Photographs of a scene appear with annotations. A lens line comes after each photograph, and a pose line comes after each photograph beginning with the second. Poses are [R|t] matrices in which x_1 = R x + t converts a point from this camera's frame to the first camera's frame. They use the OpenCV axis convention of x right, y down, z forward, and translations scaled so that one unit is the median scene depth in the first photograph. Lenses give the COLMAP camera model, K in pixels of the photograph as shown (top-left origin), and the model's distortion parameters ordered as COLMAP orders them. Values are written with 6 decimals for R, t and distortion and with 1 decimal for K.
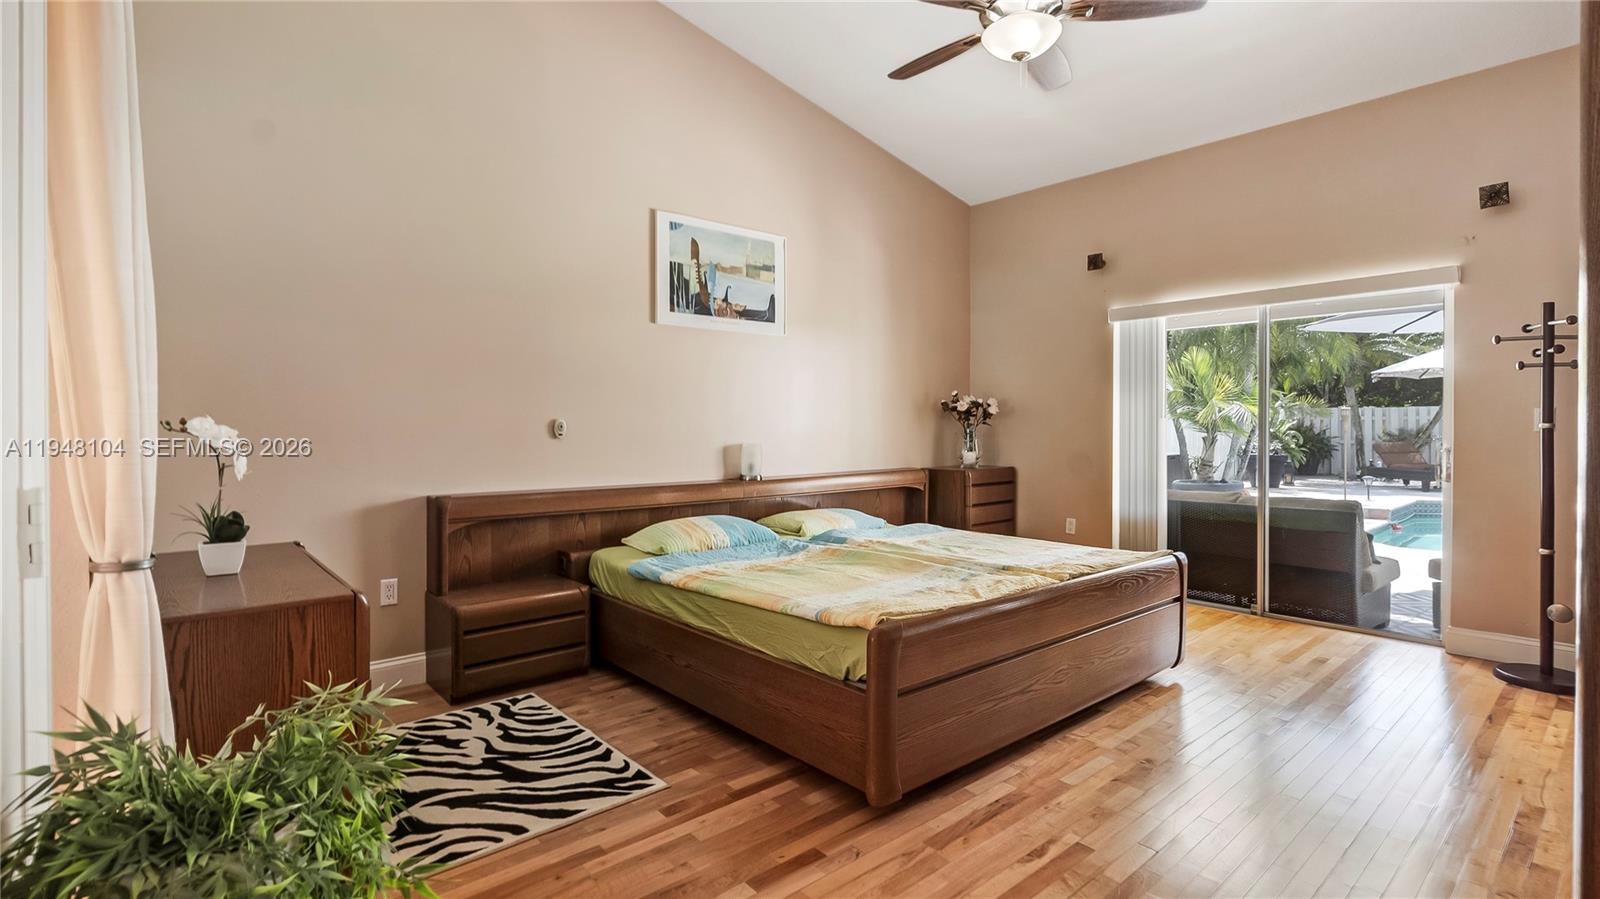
lens RADIAL K [[739.5, 0, 801.4], [0, 739.5, 437.4], [0, 0, 1]] dist [-0.007827, 0.001354]
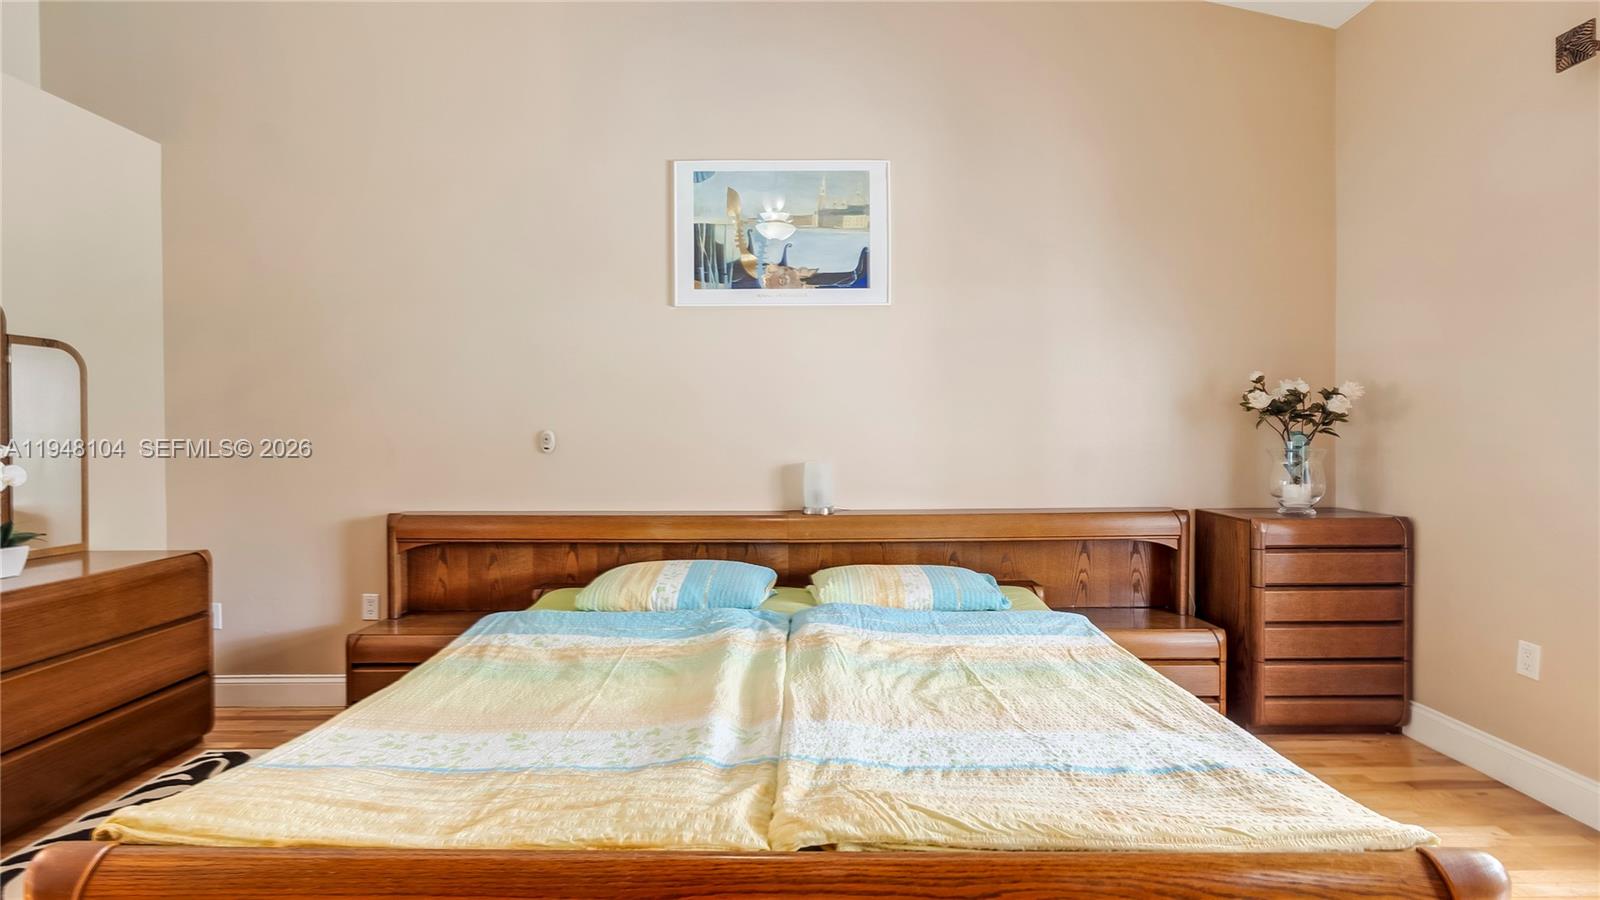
lens RADIAL K [[739.5, 0, 801.9], [0, 739.5, 447.8], [0, 0, 1]] dist [-0.007827, 0.001354]
pose [[0.764017, 0.006416, -0.645165, 0.383349], [-0.007425, 0.999972, 0.001152, -0.006569], [0.645154, 0.003910, 0.764043, 0.460390]]
